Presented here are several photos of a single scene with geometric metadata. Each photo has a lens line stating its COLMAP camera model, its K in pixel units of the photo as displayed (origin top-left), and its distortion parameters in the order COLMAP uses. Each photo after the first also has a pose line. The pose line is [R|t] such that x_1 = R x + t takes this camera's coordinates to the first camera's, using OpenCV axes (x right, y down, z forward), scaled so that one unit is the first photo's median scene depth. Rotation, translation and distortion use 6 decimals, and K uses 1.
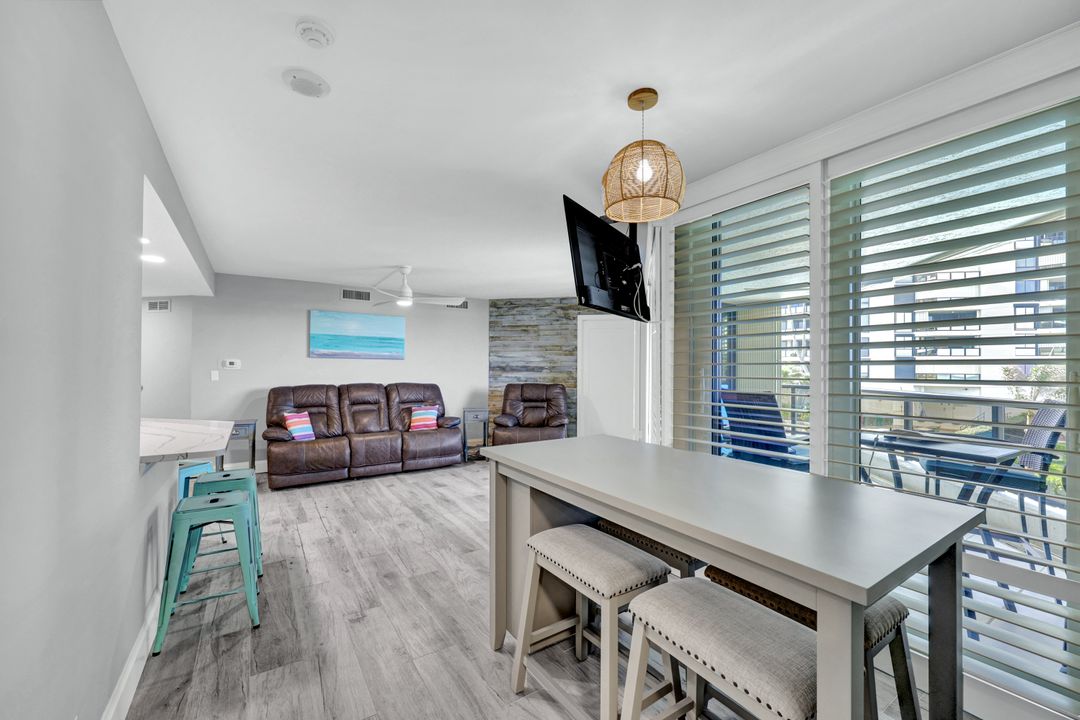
lens RADIAL K [[438.2, 0, 533.3], [0, 438.2, 358.3], [0, 0, 1]] dist [0.004777, -0.000205]
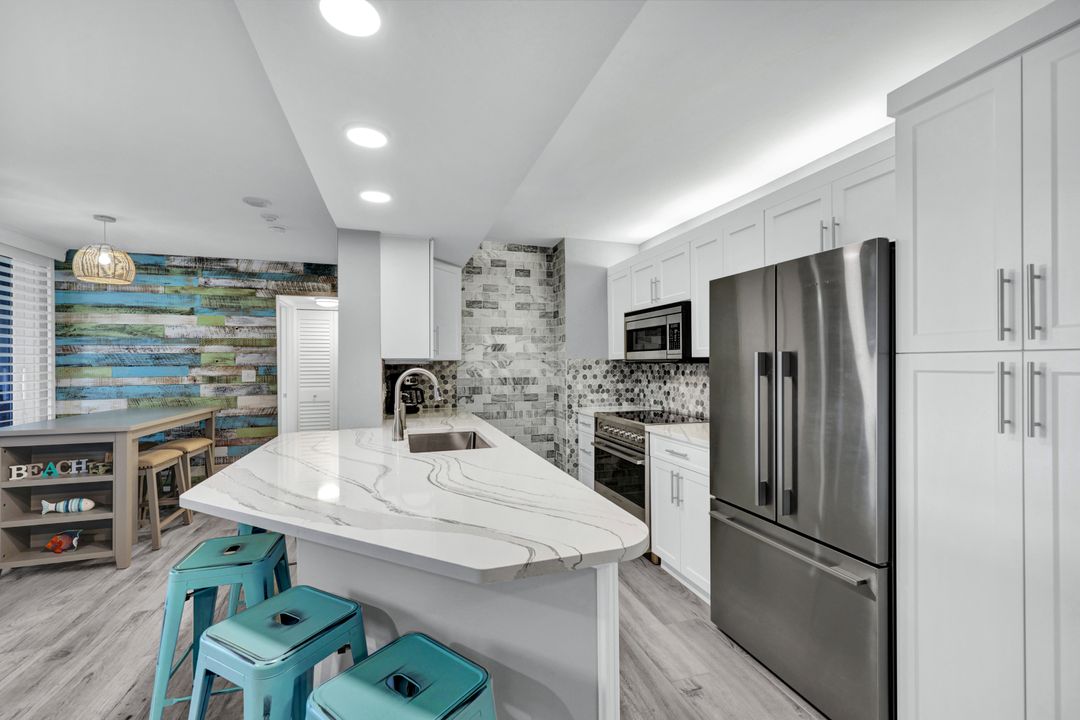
lens RADIAL K [[438.2, 0, 531.8], [0, 438.2, 361.6], [0, 0, 1]] dist [0.004777, -0.000205]
pose [[-0.964144, 0.004381, 0.265344, -0.613383], [-0.001007, 0.999796, -0.020163, 0.013355], [-0.265378, -0.019707, -0.963943, 0.726982]]
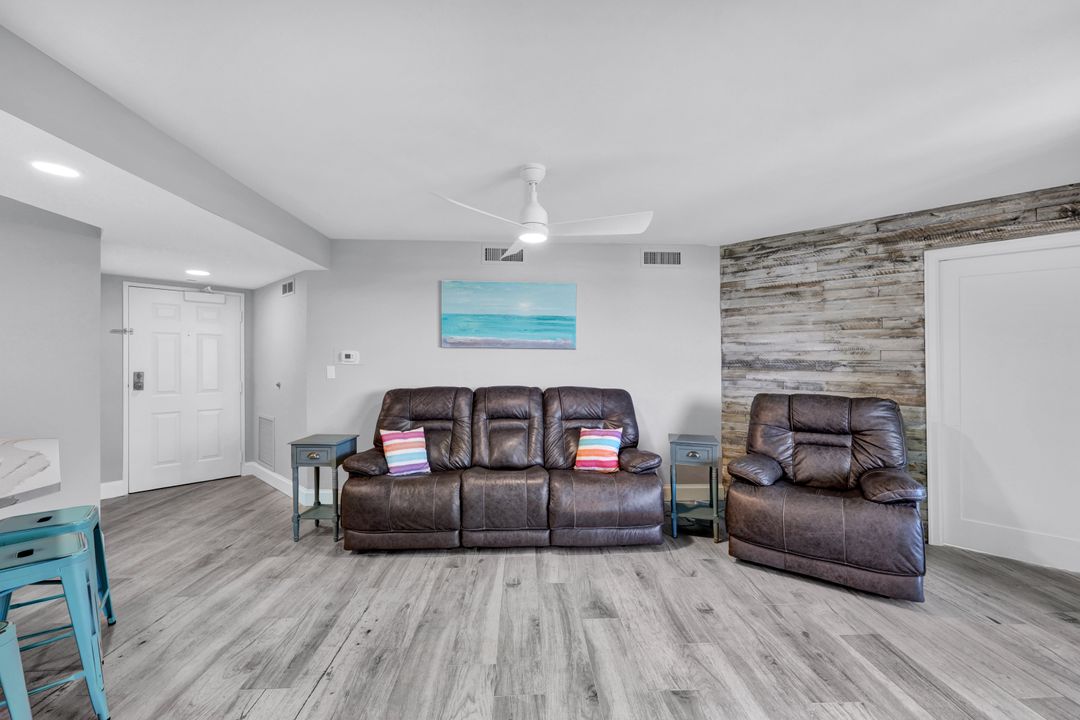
lens RADIAL K [[438.2, 0, 534.1], [0, 438.2, 347.4], [0, 0, 1]] dist [0.004777, -0.000205]
pose [[0.862572, -0.014736, -0.505719, -0.026364], [0.007505, 0.999838, -0.016333, 0.010747], [0.505878, 0.010292, 0.862544, 0.469122]]
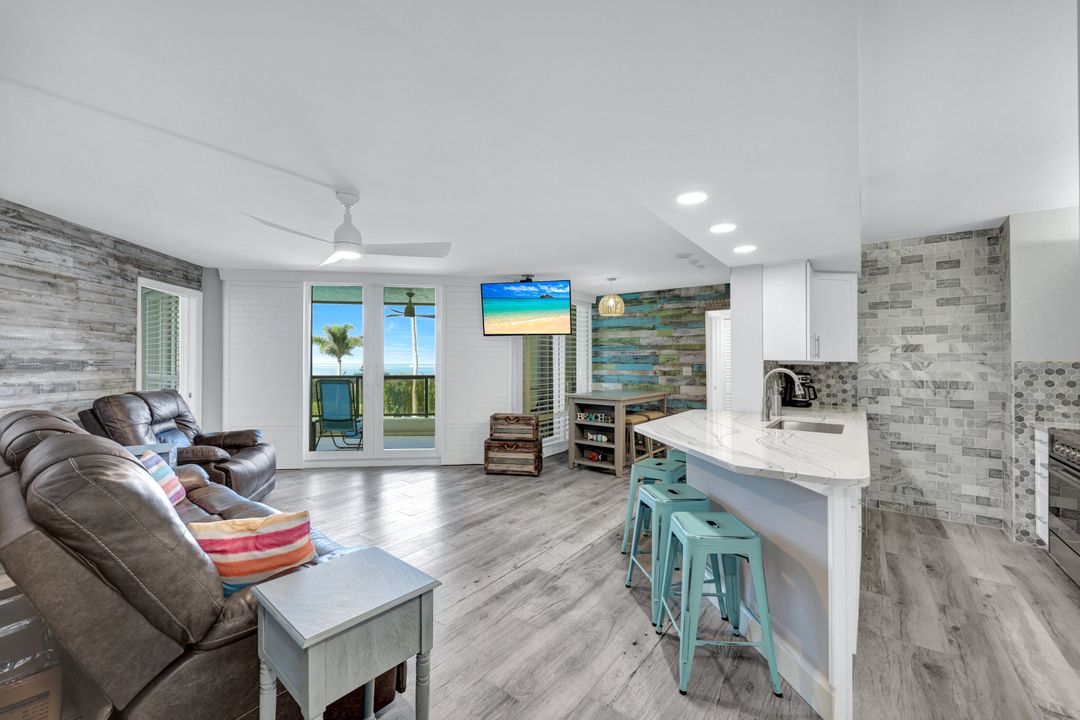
lens RADIAL K [[438.2, 0, 539.0], [0, 438.2, 344.0], [0, 0, 1]] dist [0.004777, -0.000205]
pose [[-0.353210, 0.034282, 0.934916, -0.804387], [-0.022708, 0.998720, -0.045200, 0.013251], [-0.935268, -0.037195, -0.351979, 0.831329]]
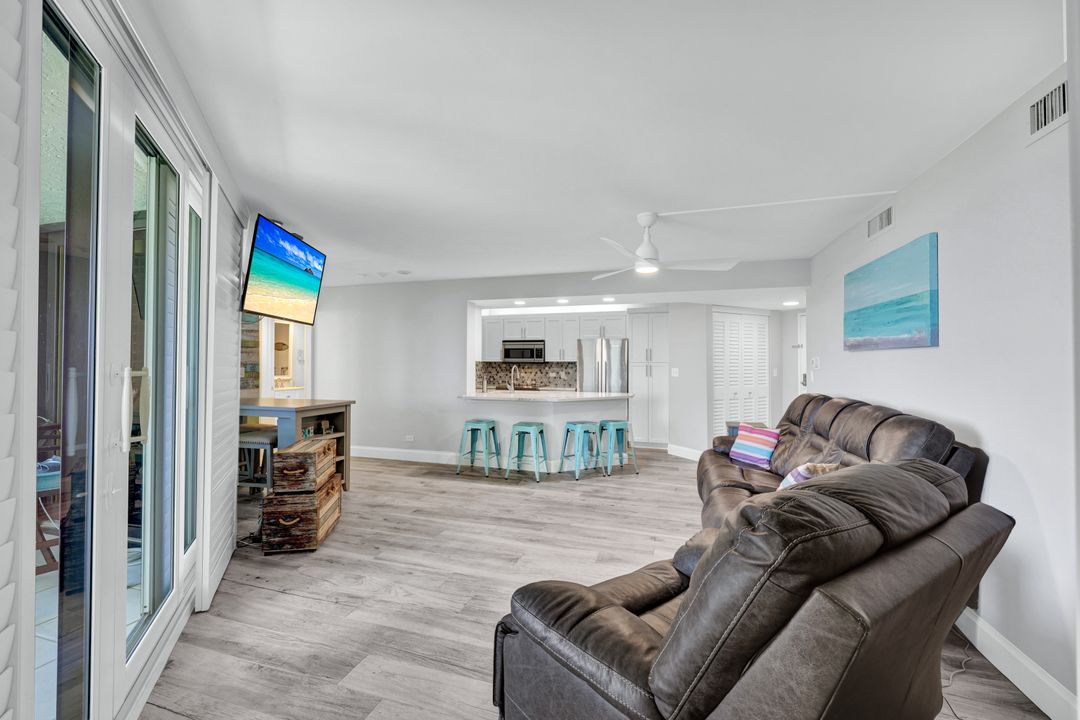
lens RADIAL K [[438.2, 0, 541.1], [0, 438.2, 357.9], [0, 0, 1]] dist [0.004777, -0.000205]
pose [[-0.763766, -0.011845, -0.645384, 0.215060], [0.006025, 0.999657, -0.025477, 0.020651], [0.645465, -0.023347, -0.763433, 1.198724]]
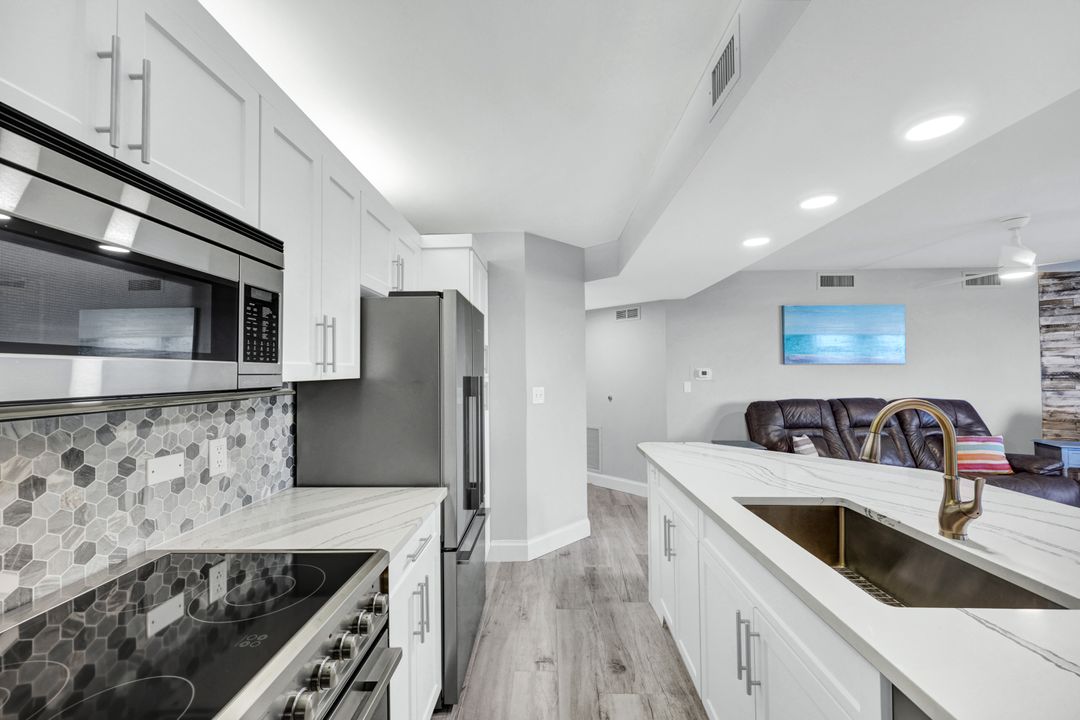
lens RADIAL K [[438.2, 0, 537.0], [0, 438.2, 355.0], [0, 0, 1]] dist [0.004777, -0.000205]
pose [[0.827355, -0.034207, -0.560636, -0.434252], [0.022237, 0.999356, -0.028159, -0.006619], [0.561238, 0.010830, 0.827583, 0.088235]]
